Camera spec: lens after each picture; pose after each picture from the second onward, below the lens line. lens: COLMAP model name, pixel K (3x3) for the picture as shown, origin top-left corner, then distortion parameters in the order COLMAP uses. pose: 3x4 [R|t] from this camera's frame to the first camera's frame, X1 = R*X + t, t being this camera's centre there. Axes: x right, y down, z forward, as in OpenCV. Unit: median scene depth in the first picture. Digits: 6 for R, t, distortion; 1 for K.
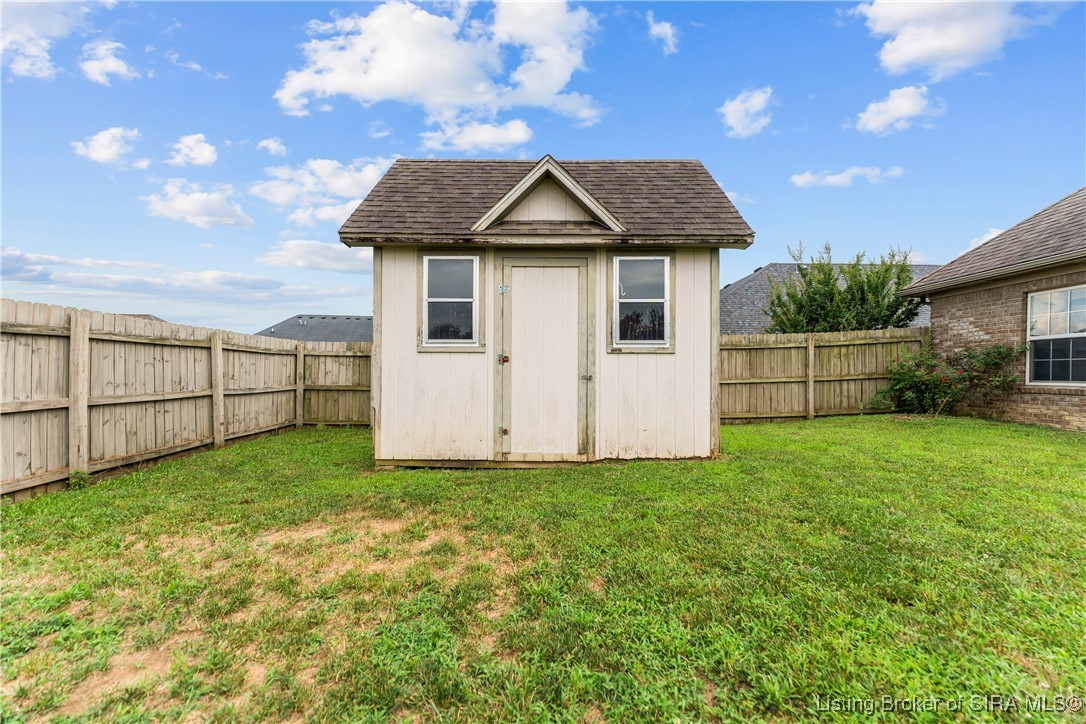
lens RADIAL K [[434.1, 0, 553.5], [0, 434.1, 373.2], [0, 0, 1]] dist [-0.000972, 0.000029]
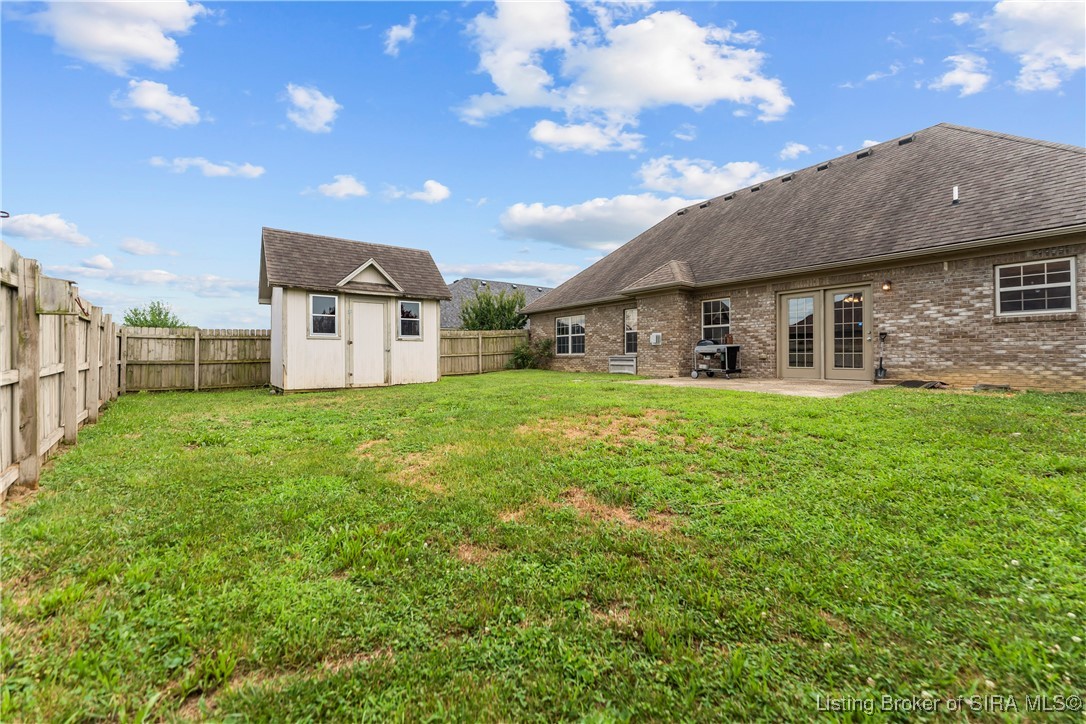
lens RADIAL K [[434.1, 0, 550.5], [0, 434.1, 357.2], [0, 0, 1]] dist [-0.000972, 0.000029]
pose [[0.796152, -0.009057, 0.605029, -0.394079], [0.010072, 0.999948, 0.001716, 0.030736], [-0.605013, 0.004728, 0.796201, -0.865550]]
